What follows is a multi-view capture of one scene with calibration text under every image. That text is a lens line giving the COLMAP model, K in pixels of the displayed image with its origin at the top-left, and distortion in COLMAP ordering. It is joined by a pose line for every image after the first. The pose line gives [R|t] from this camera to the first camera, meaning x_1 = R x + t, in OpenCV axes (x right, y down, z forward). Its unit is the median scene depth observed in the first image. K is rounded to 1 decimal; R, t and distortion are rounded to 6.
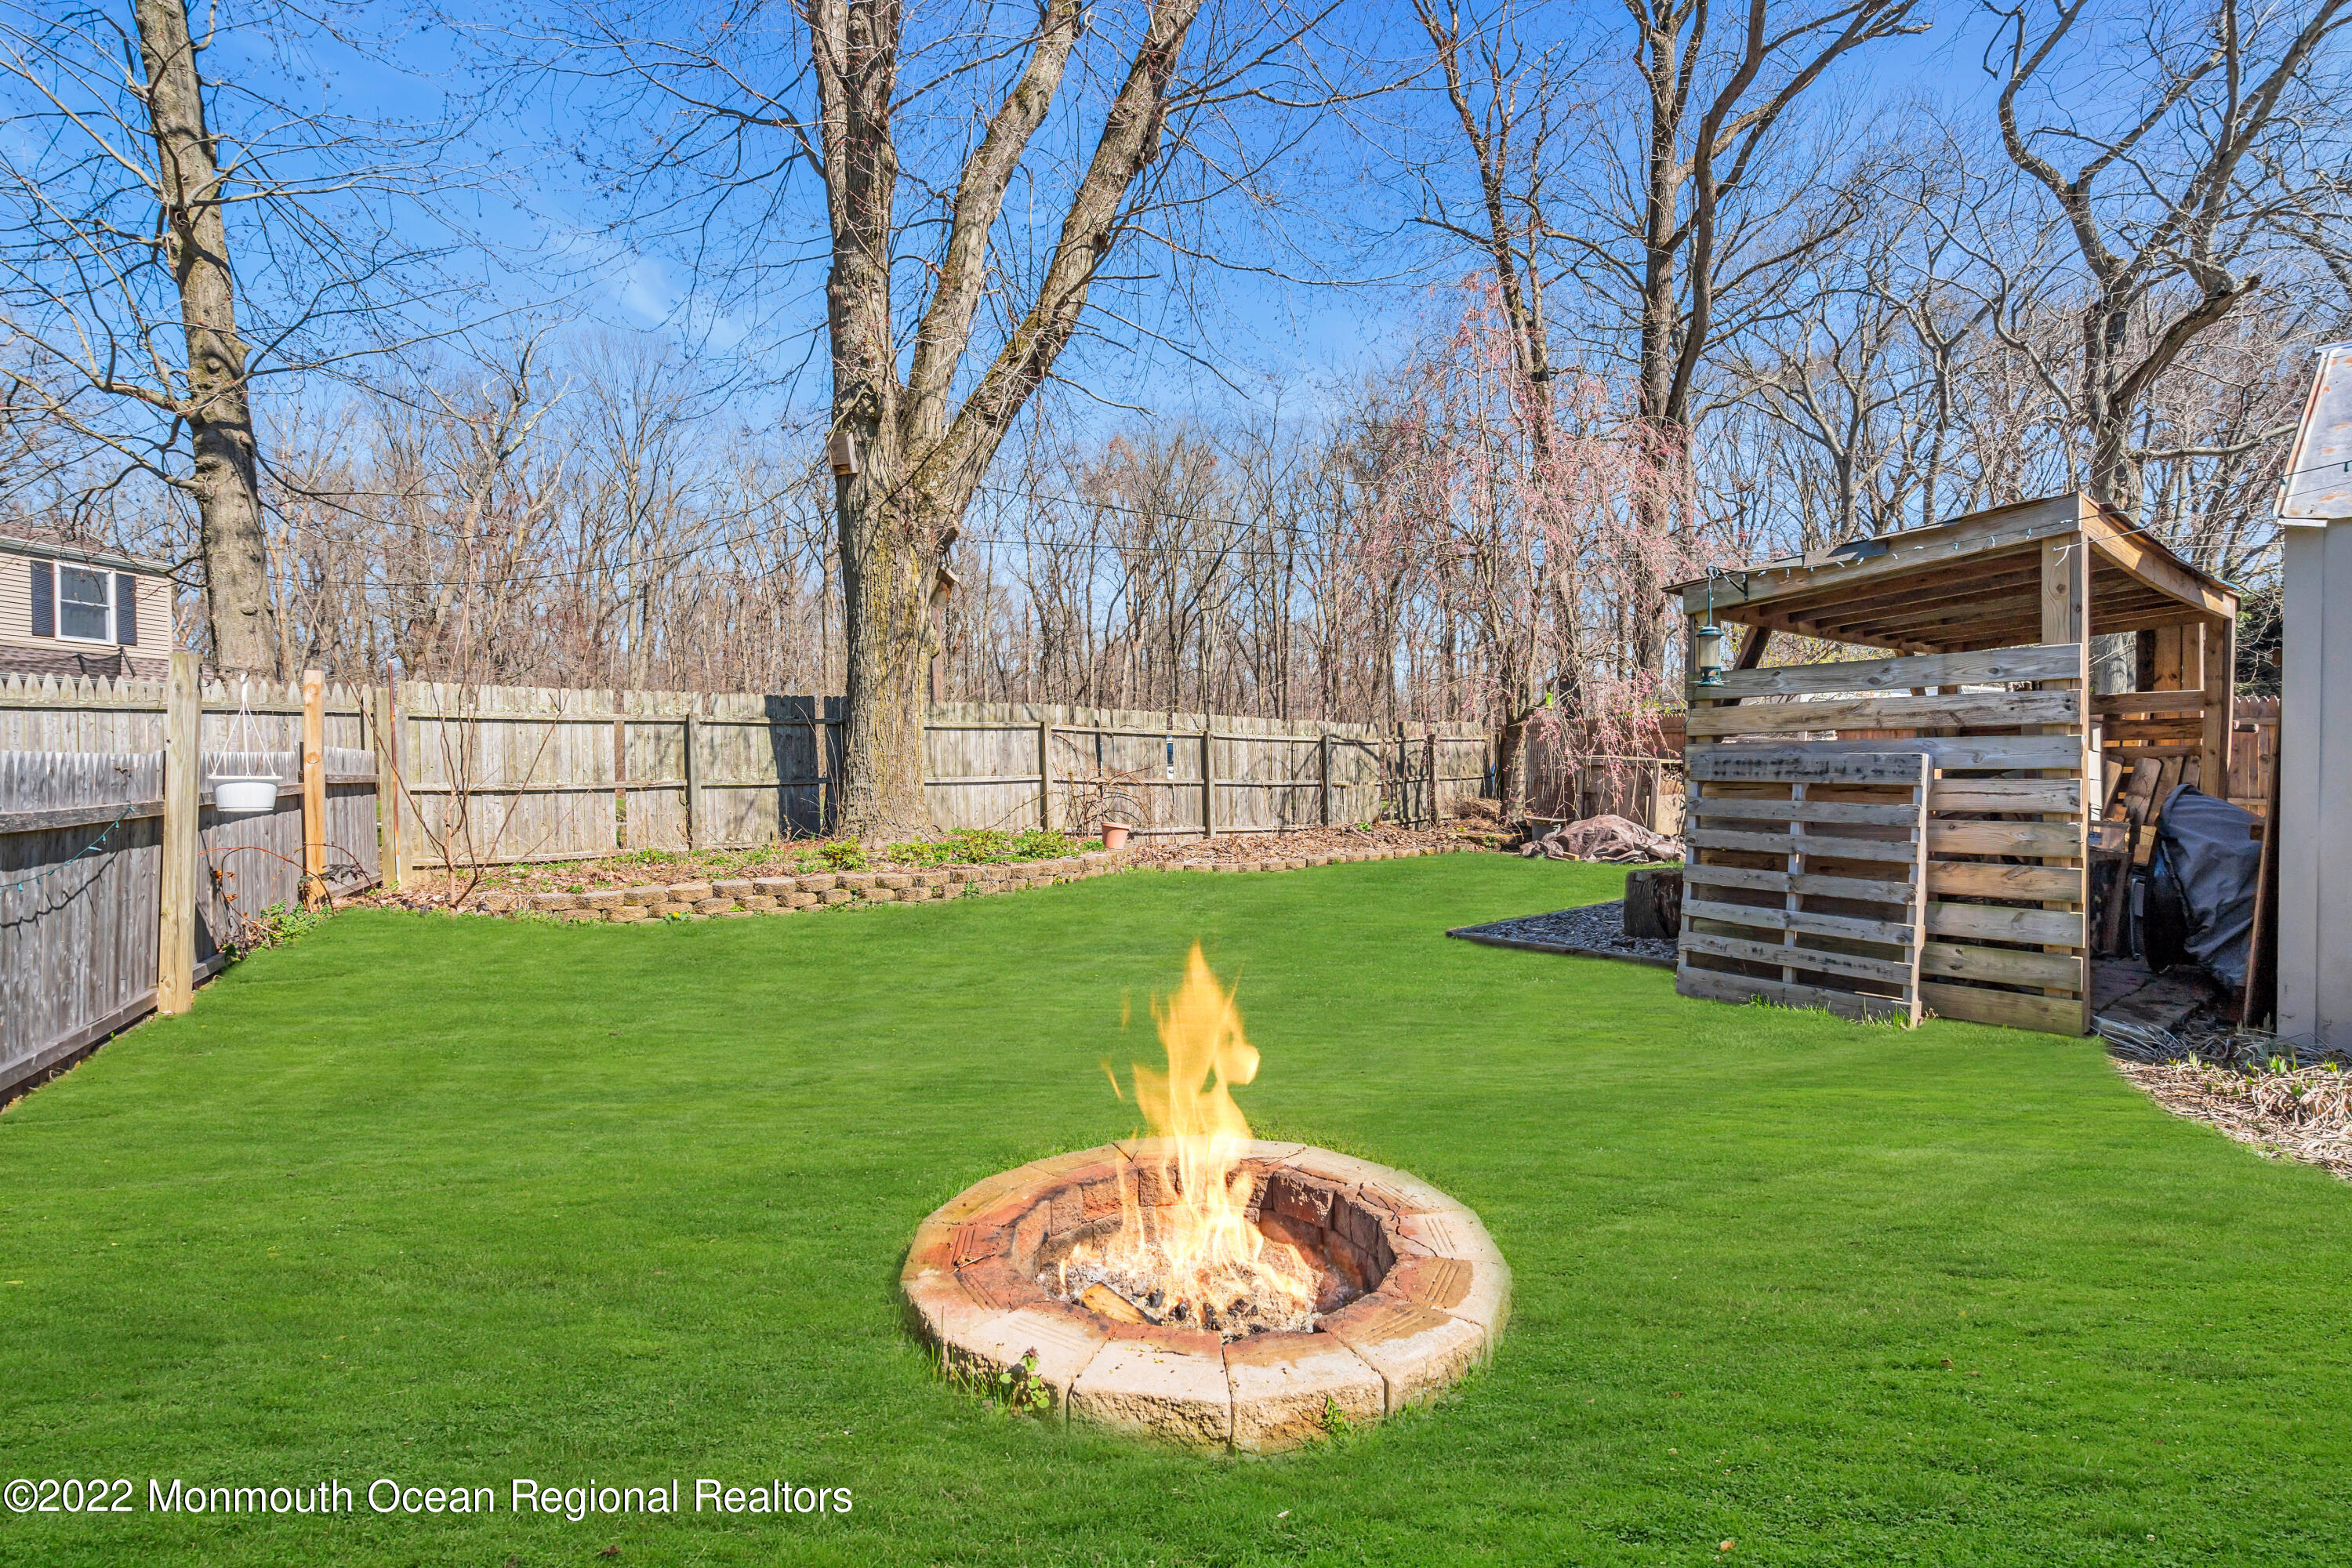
lens RADIAL K [[1080.1, 0, 1171.3], [0, 1080.1, 777.7], [0, 0, 1]] dist [-0.000161, 0.001081]
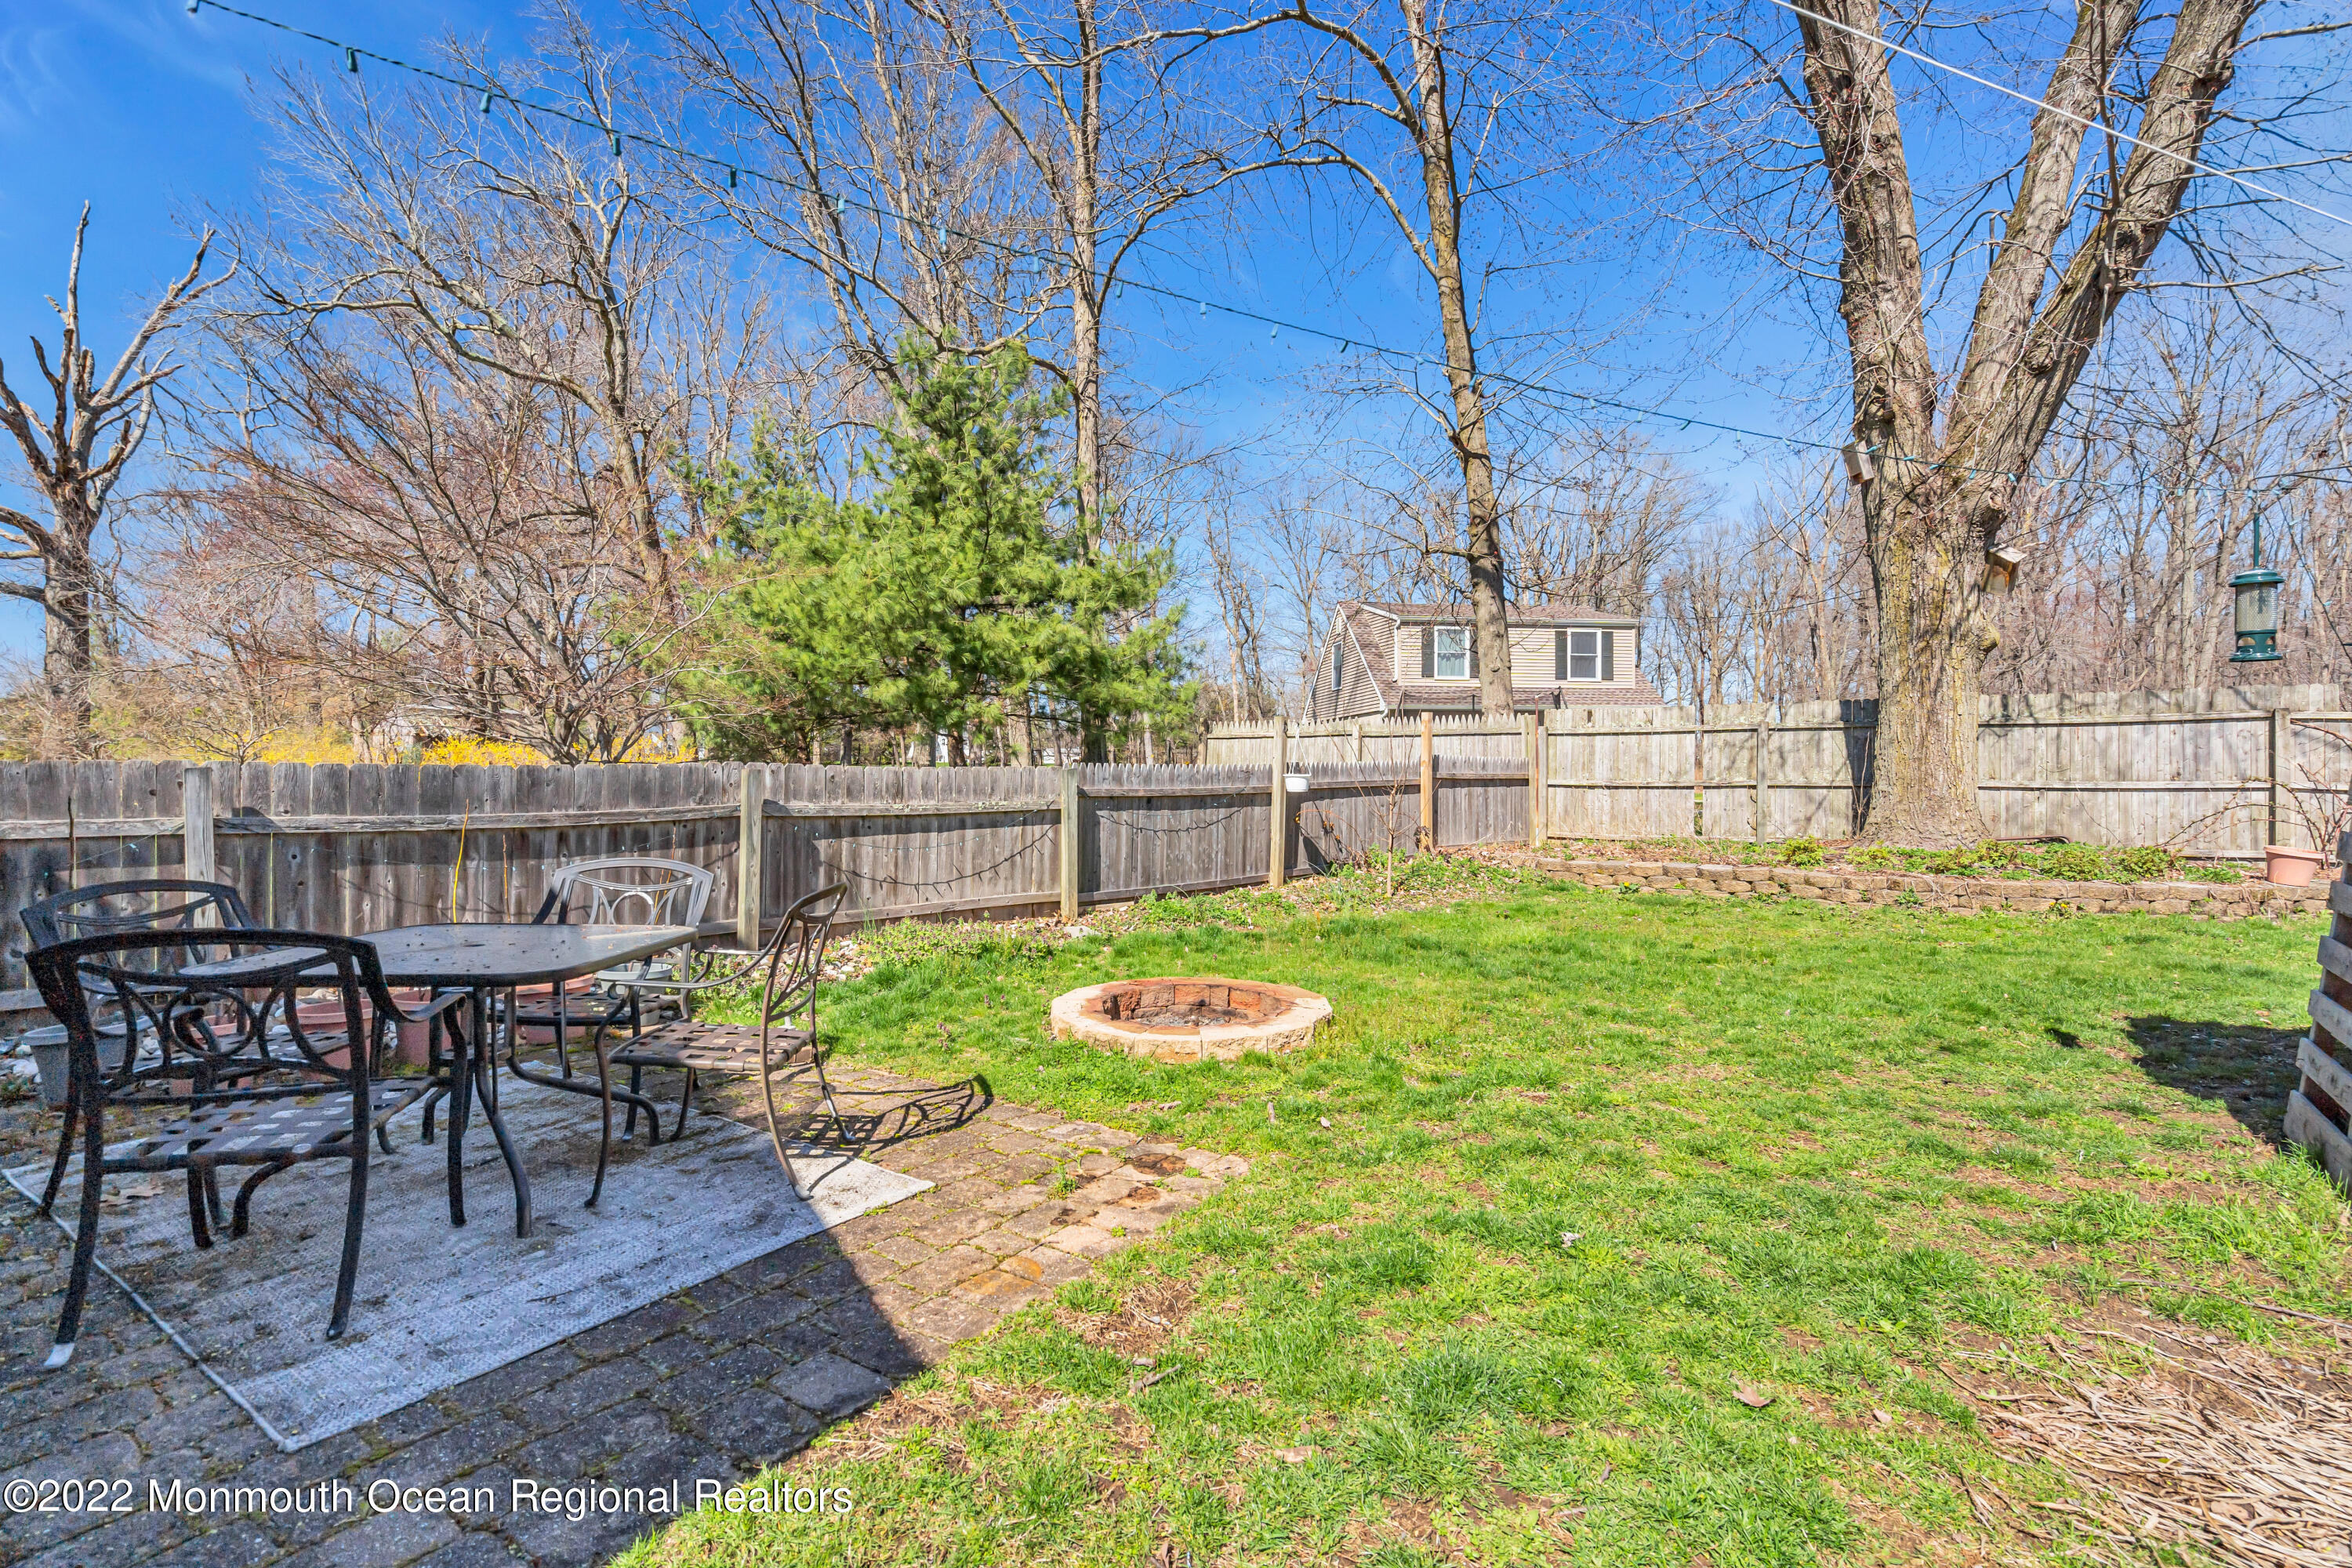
lens RADIAL K [[1064.2, 0, 1172.2], [0, 1064.2, 777.8], [0, 0, 1]] dist [-0.002325, 0.000824]
pose [[0.287116, 0.013253, -0.957804, 0.452955], [-0.009107, 0.999897, 0.011106, -0.007195], [0.957852, 0.005534, 0.287208, 0.084423]]
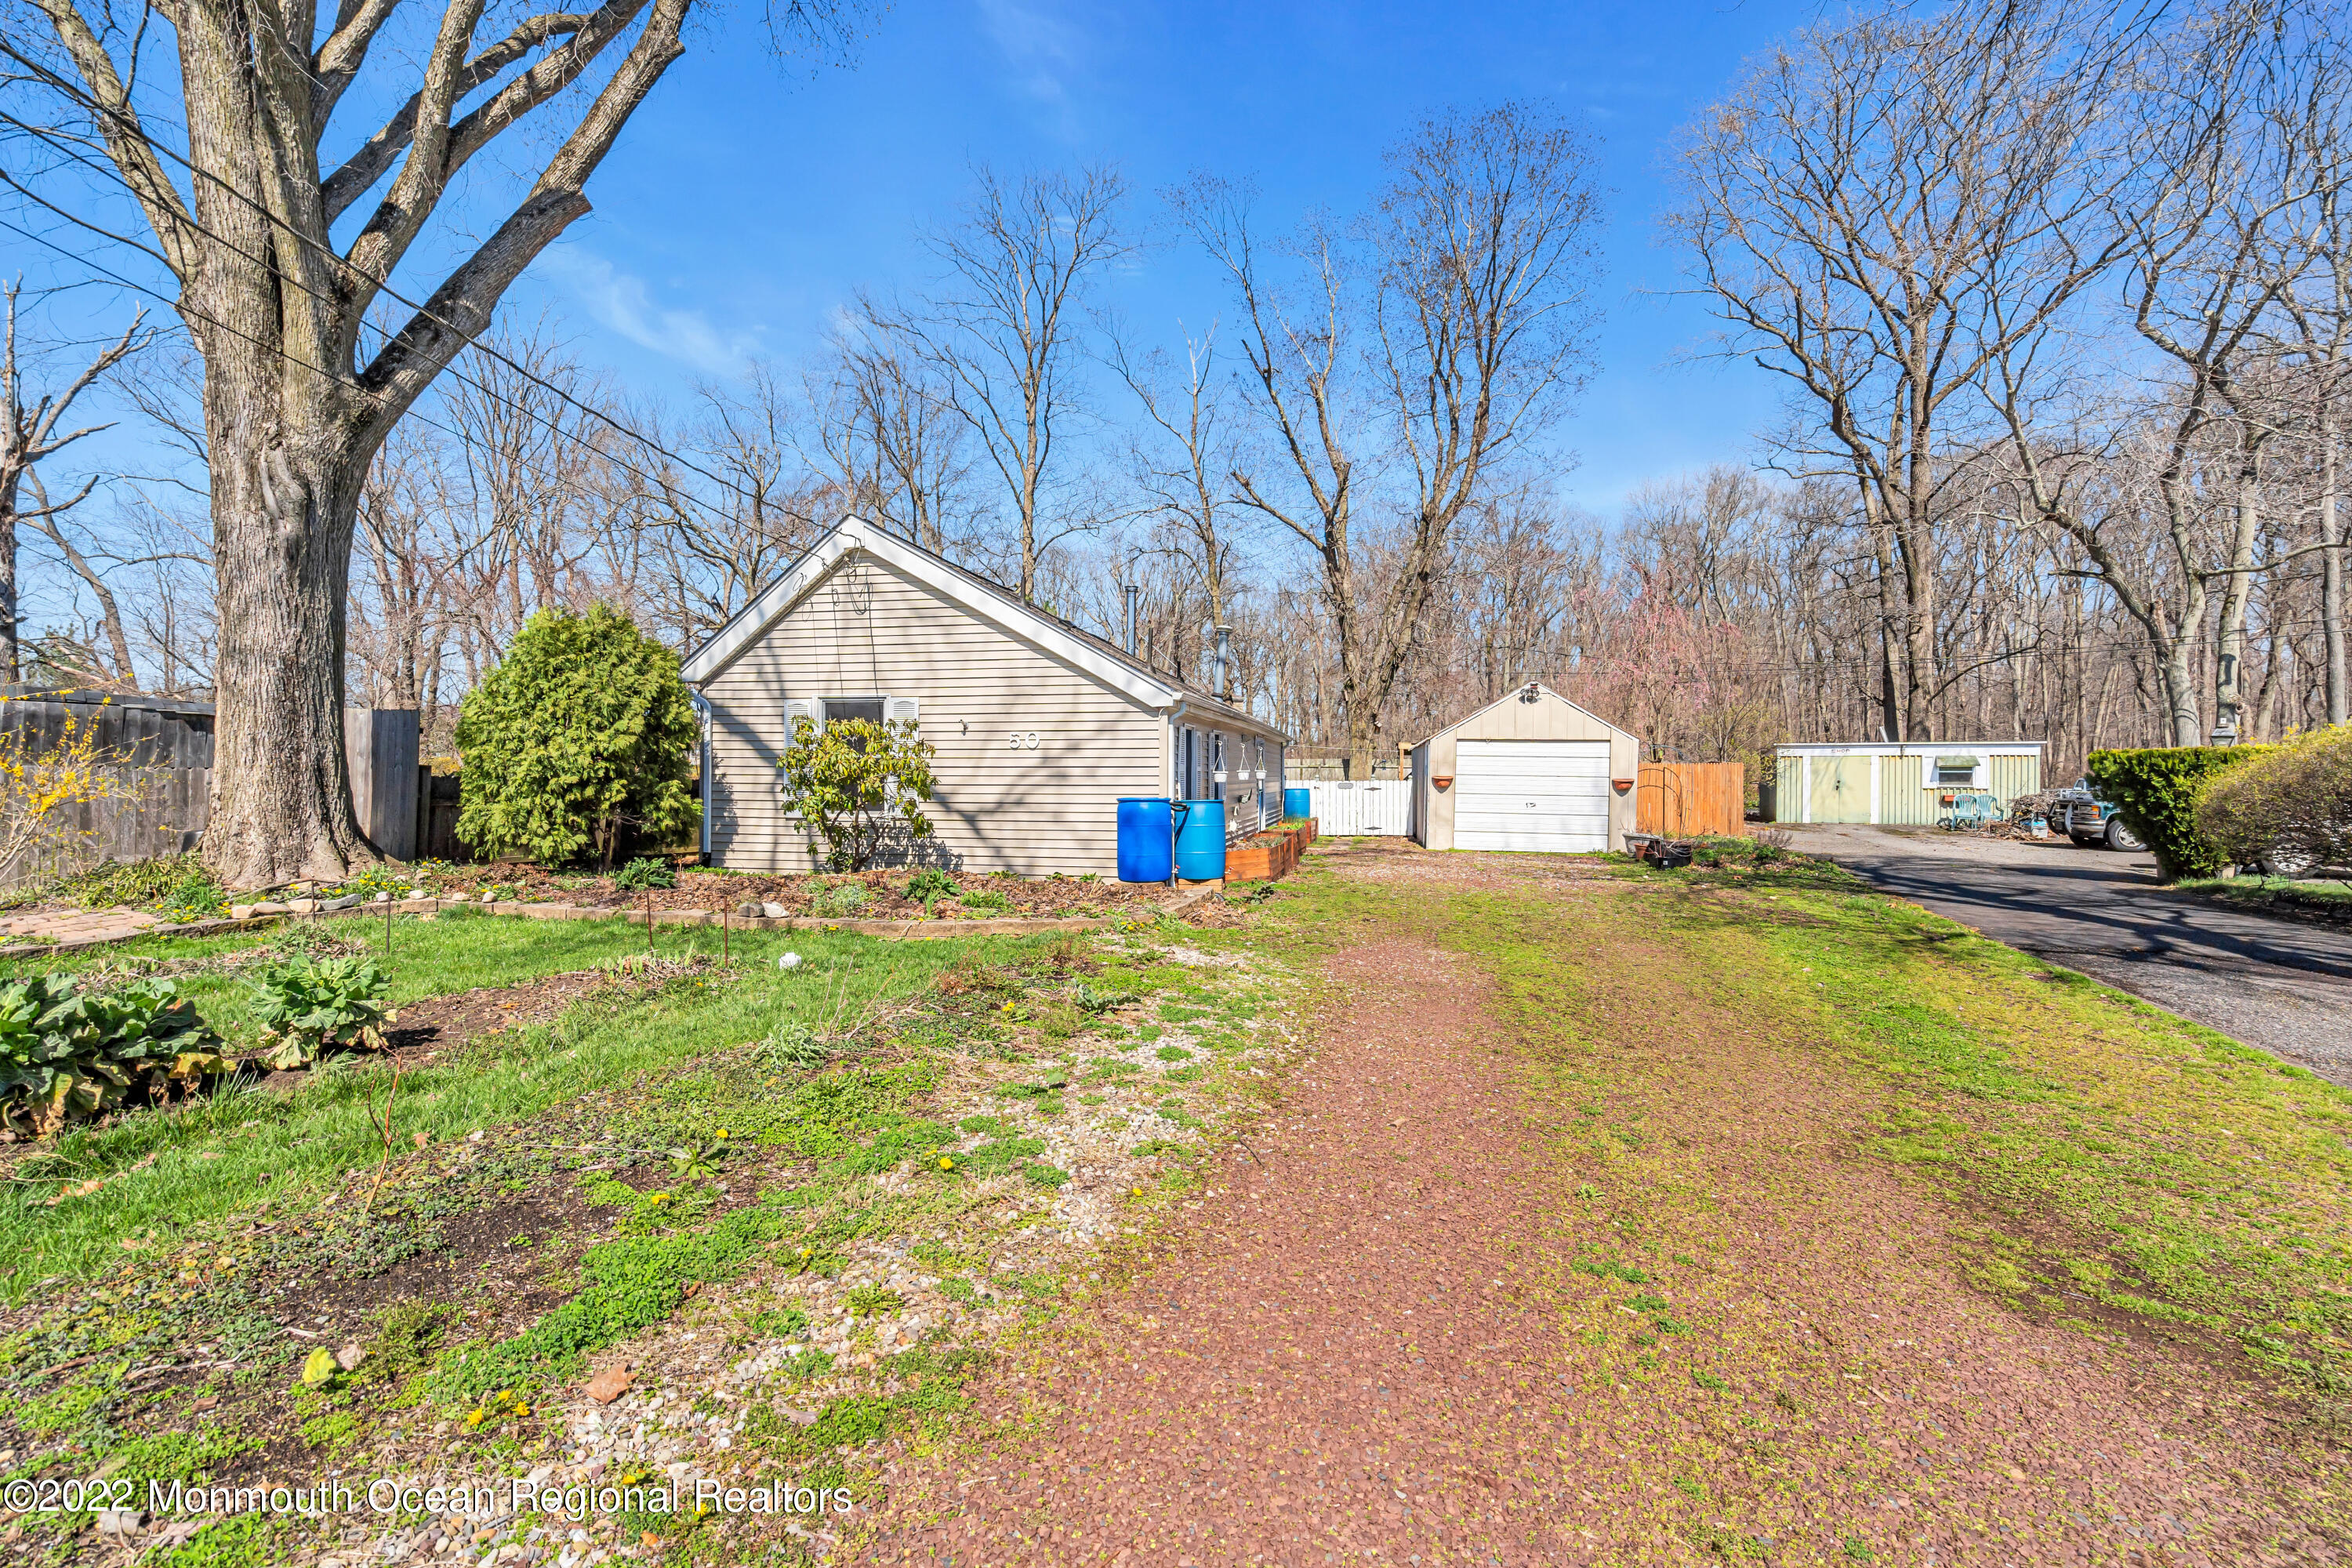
lens RADIAL K [[1064.2, 0, 1172.2], [0, 1064.2, 777.8], [0, 0, 1]] dist [-0.002325, 0.000824]
pose [[0.650737, 0.015749, -0.759140, 1.972148], [-0.016751, 0.999839, 0.006383, -0.029573], [0.759119, 0.008562, 0.650896, -1.719981]]
